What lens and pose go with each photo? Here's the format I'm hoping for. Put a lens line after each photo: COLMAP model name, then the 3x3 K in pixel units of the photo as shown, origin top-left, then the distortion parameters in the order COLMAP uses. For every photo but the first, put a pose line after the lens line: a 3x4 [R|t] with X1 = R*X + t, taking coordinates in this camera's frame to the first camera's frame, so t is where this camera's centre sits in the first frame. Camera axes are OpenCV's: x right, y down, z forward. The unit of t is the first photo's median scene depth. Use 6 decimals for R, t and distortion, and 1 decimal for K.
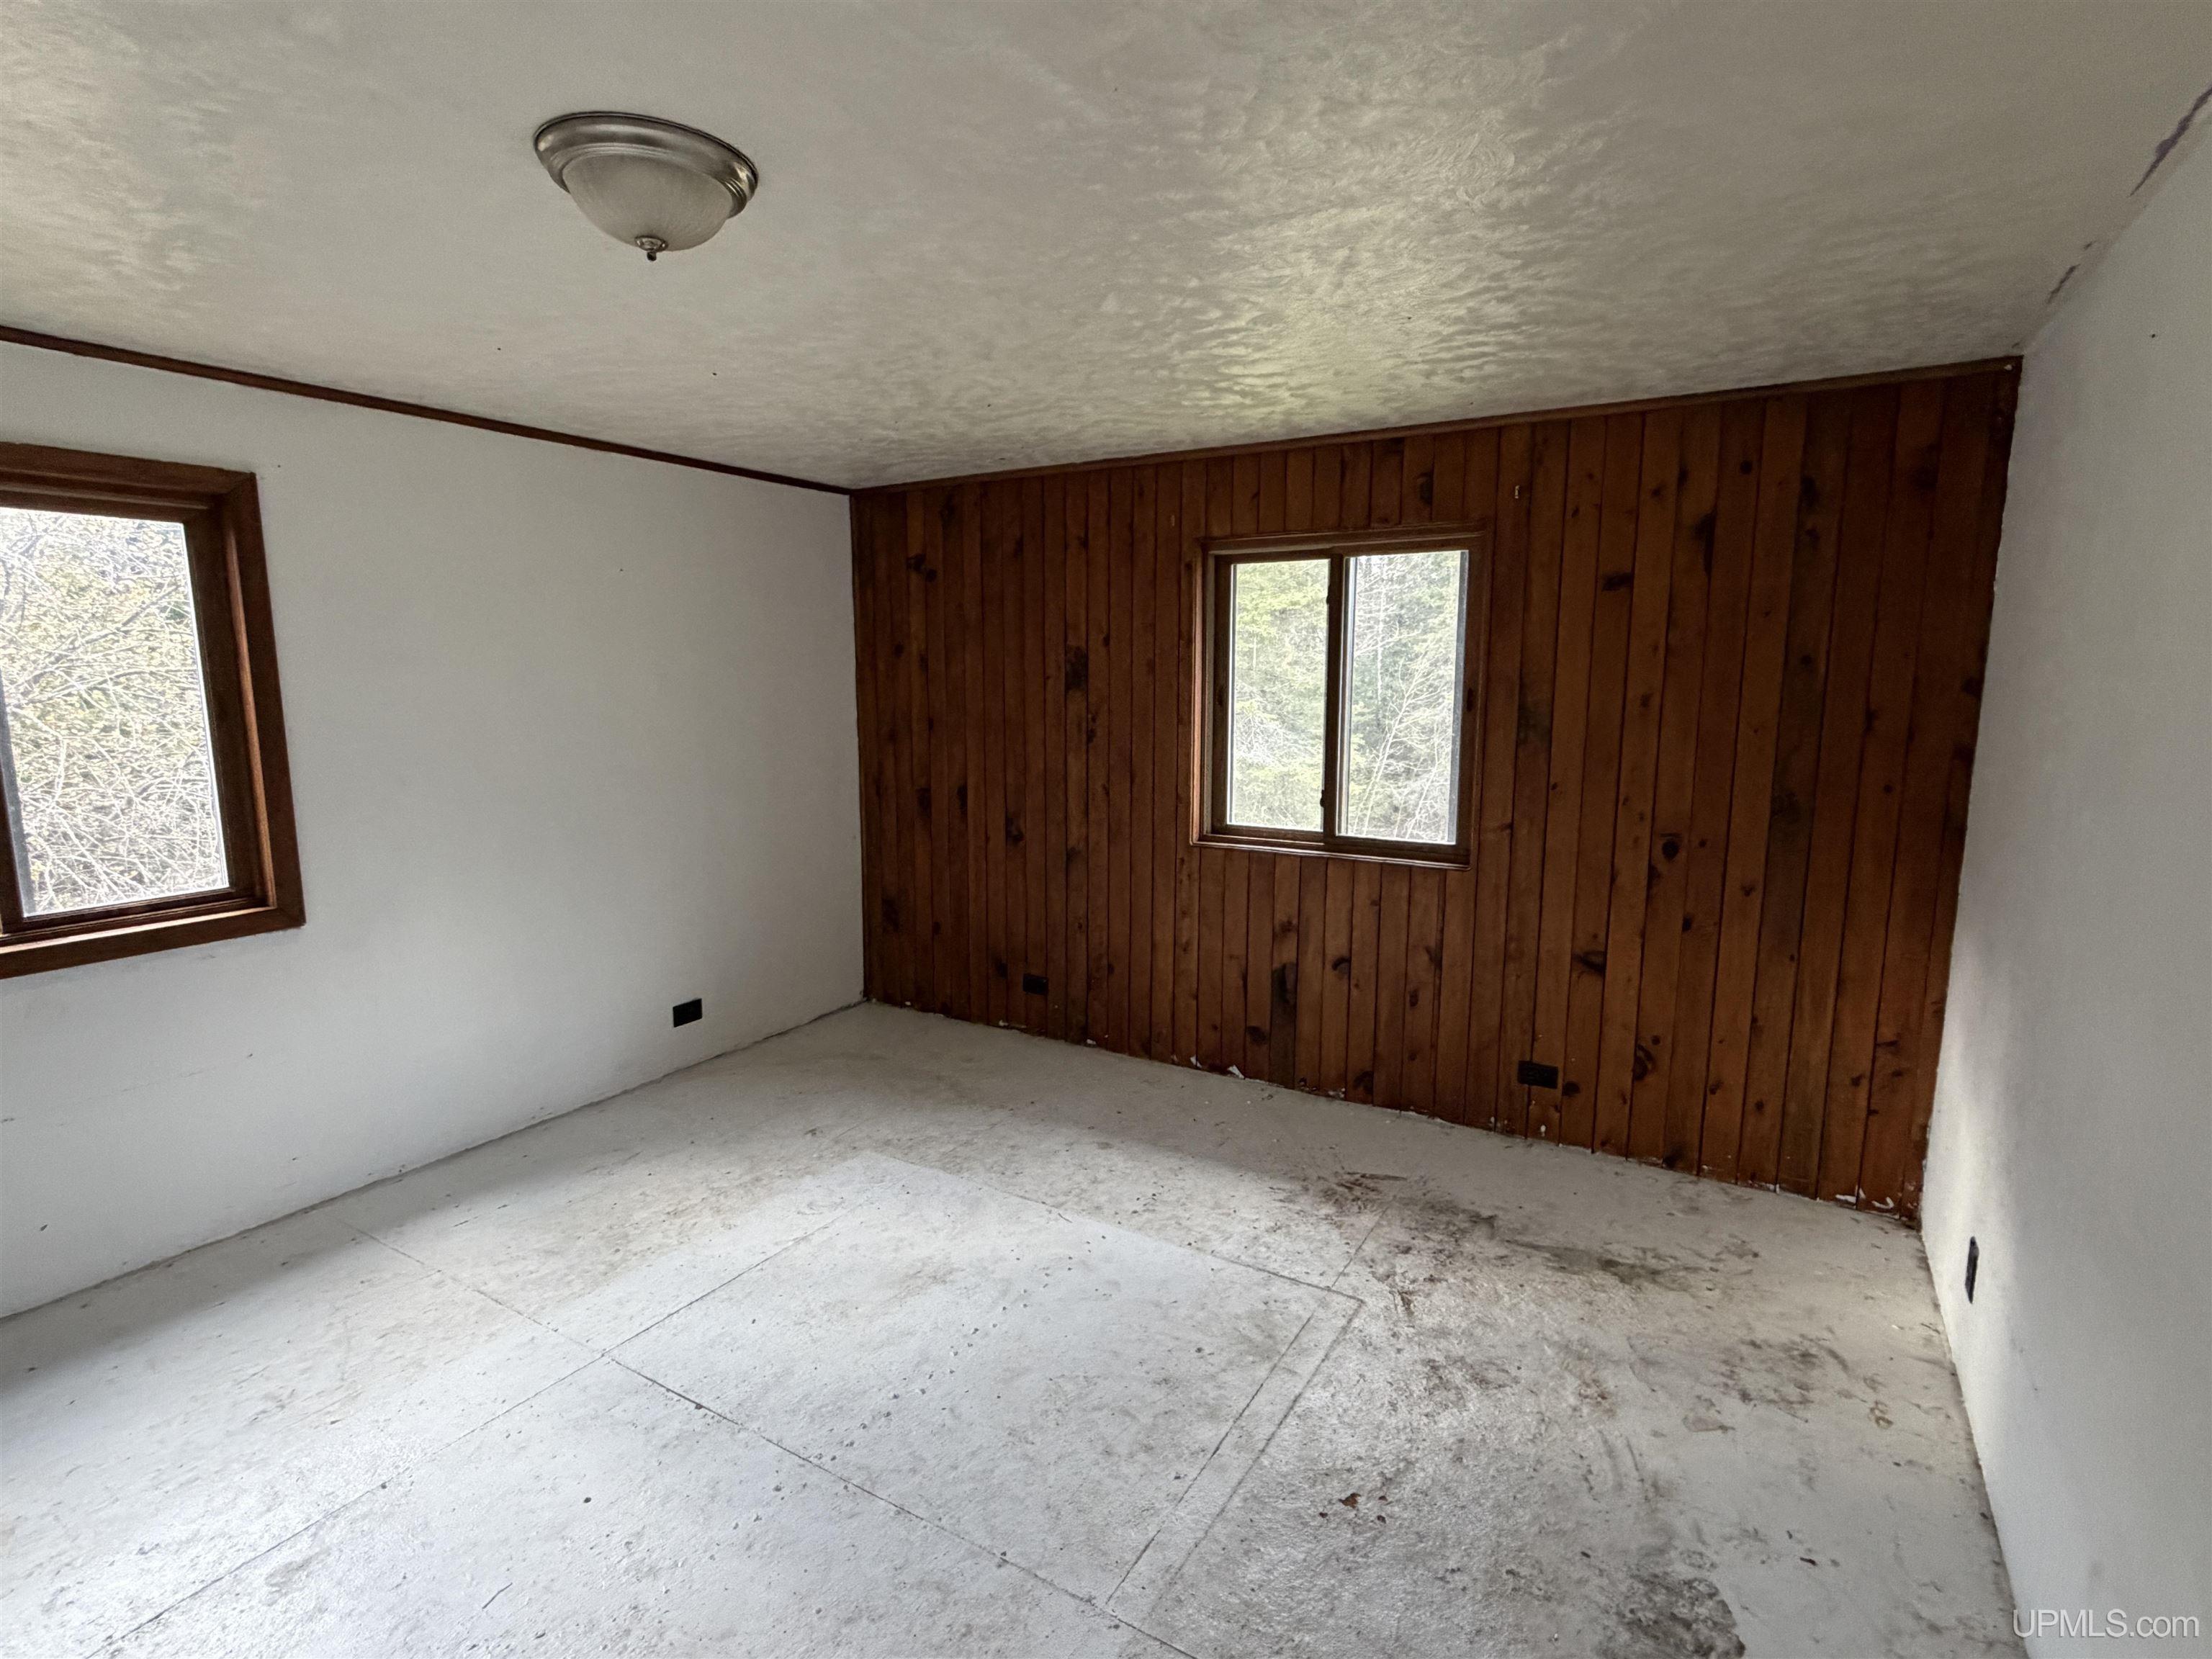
lens RADIAL K [[1116.6, 0, 1105.1], [0, 1116.6, 825.6], [0, 0, 1]] dist [-0.003227, 0.001578]
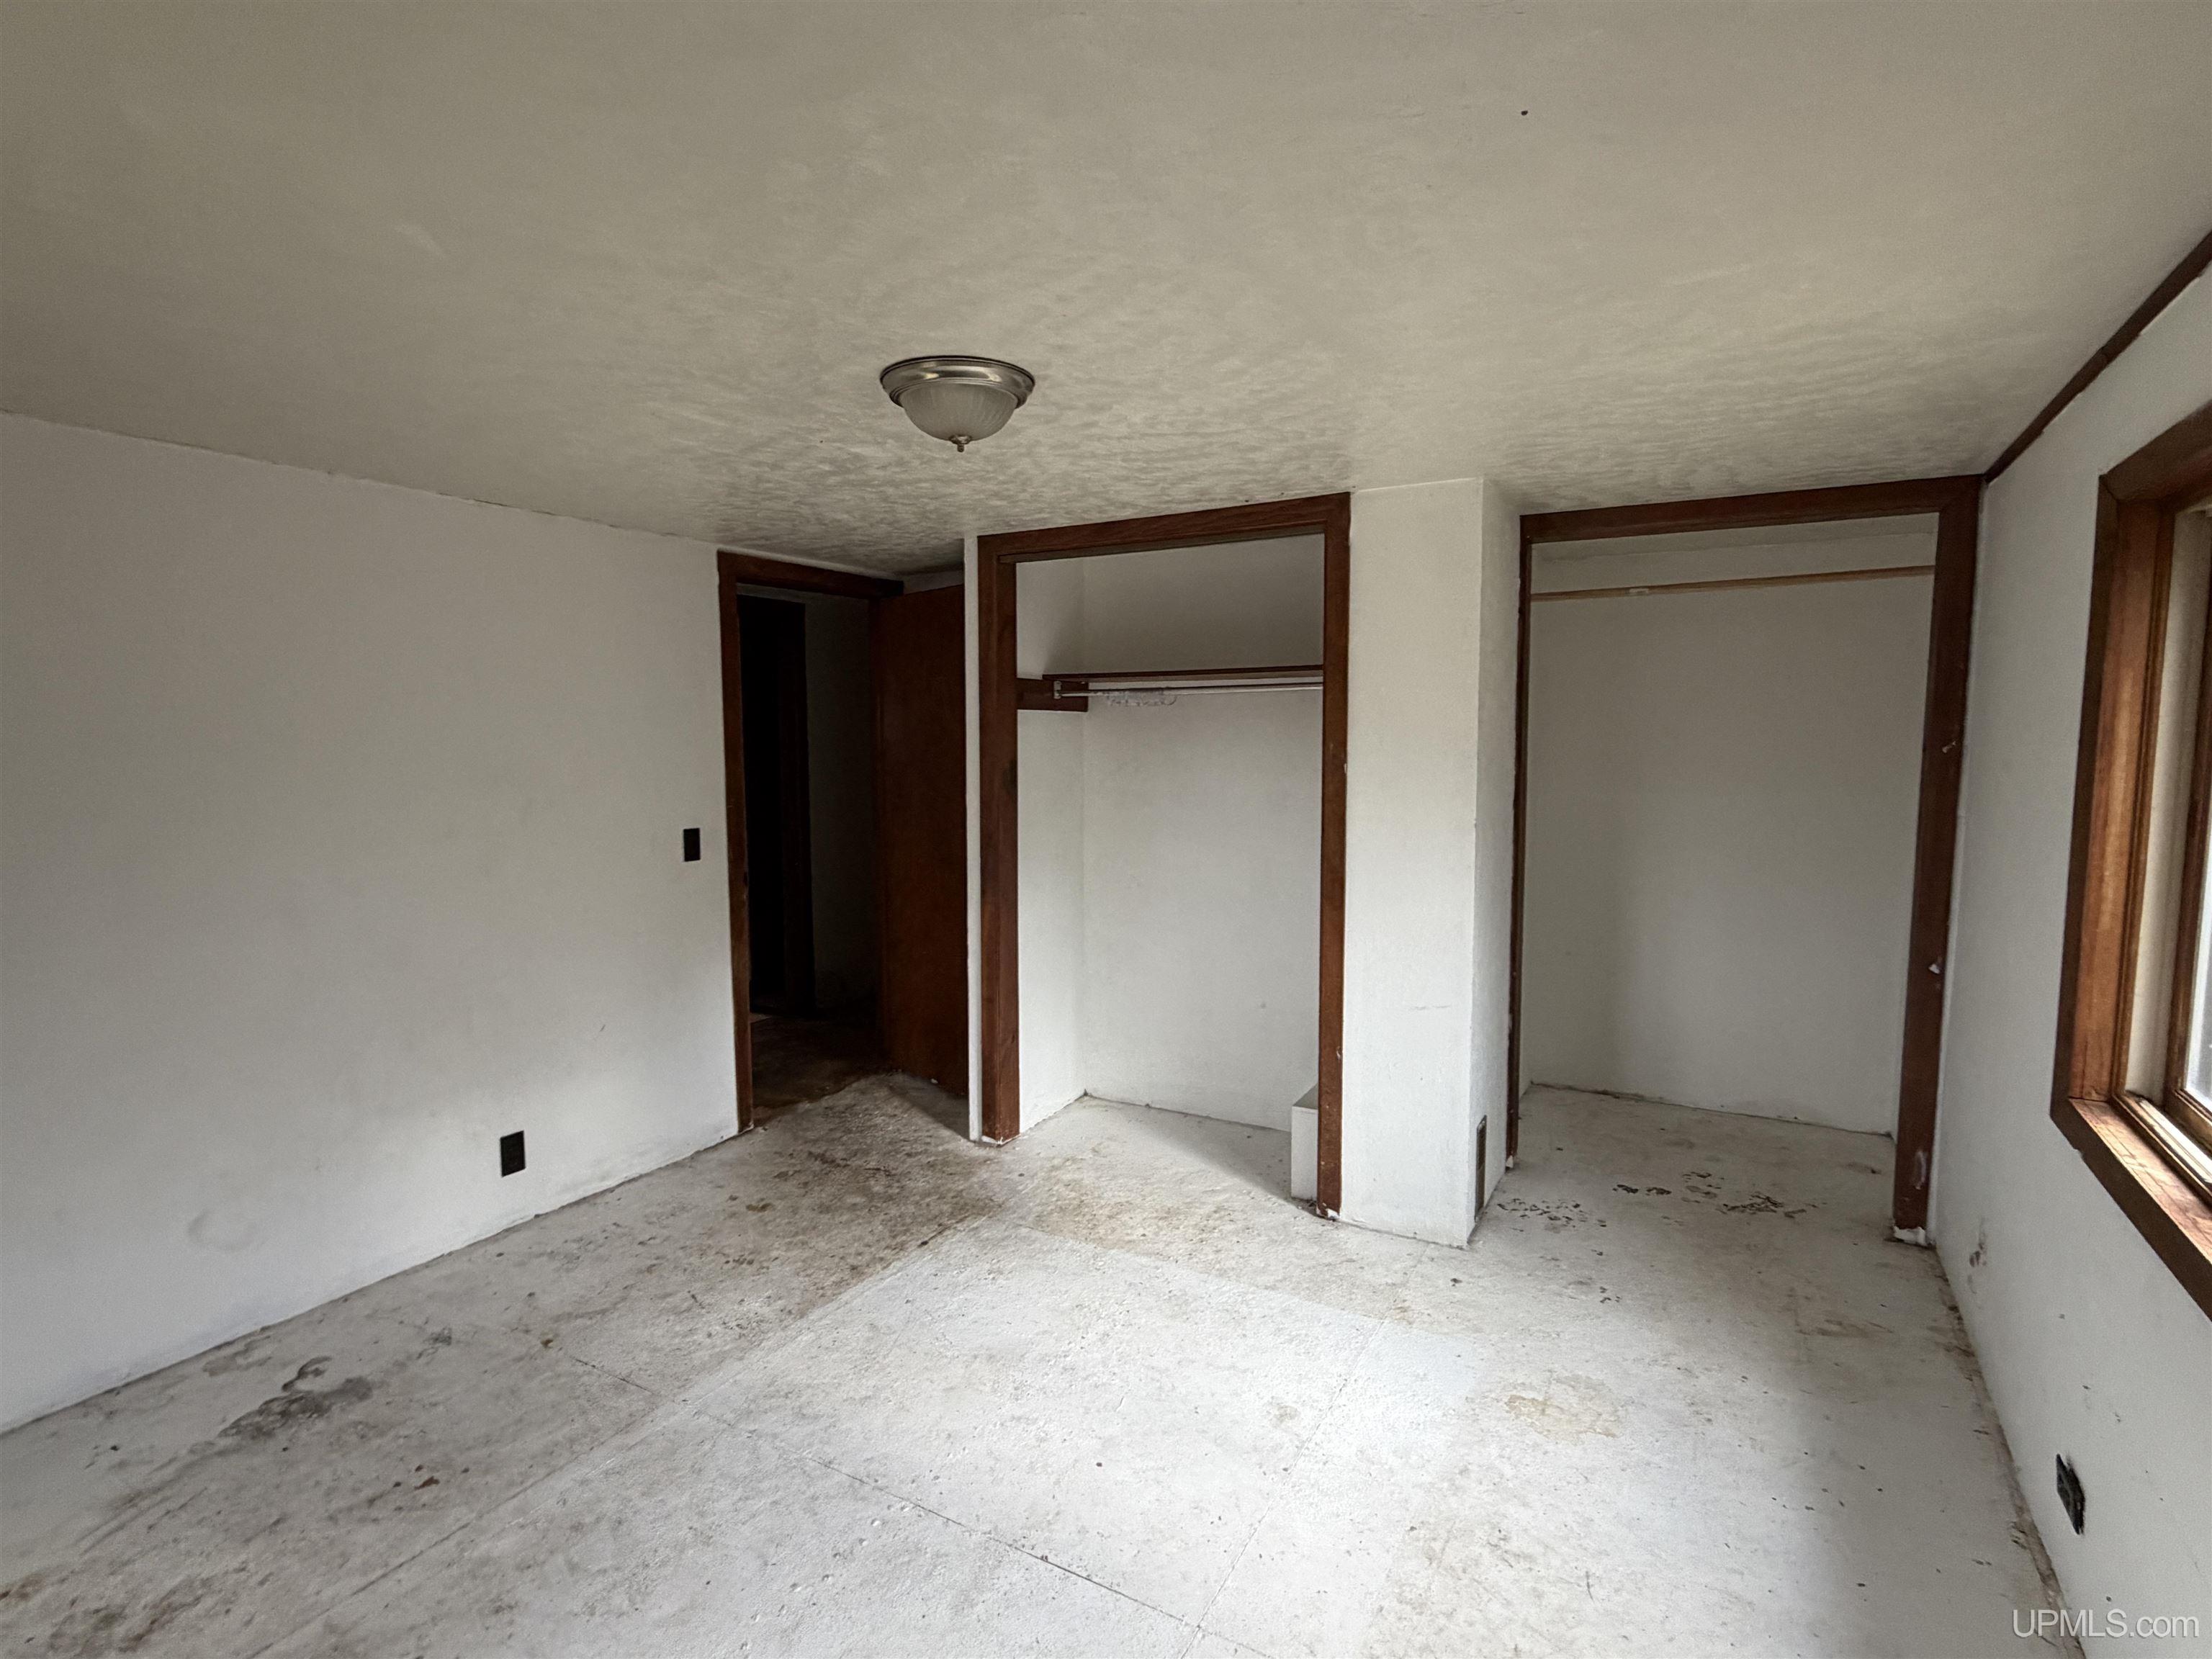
lens RADIAL K [[1116.6, 0, 1106.7], [0, 1116.6, 829.6], [0, 0, 1]] dist [-0.003227, 0.001578]
pose [[-0.999694, 0.003748, -0.024444, -0.425641], [-0.001809, 0.974713, 0.223453, -0.284656], [0.024664, 0.223429, -0.974408, 1.892018]]
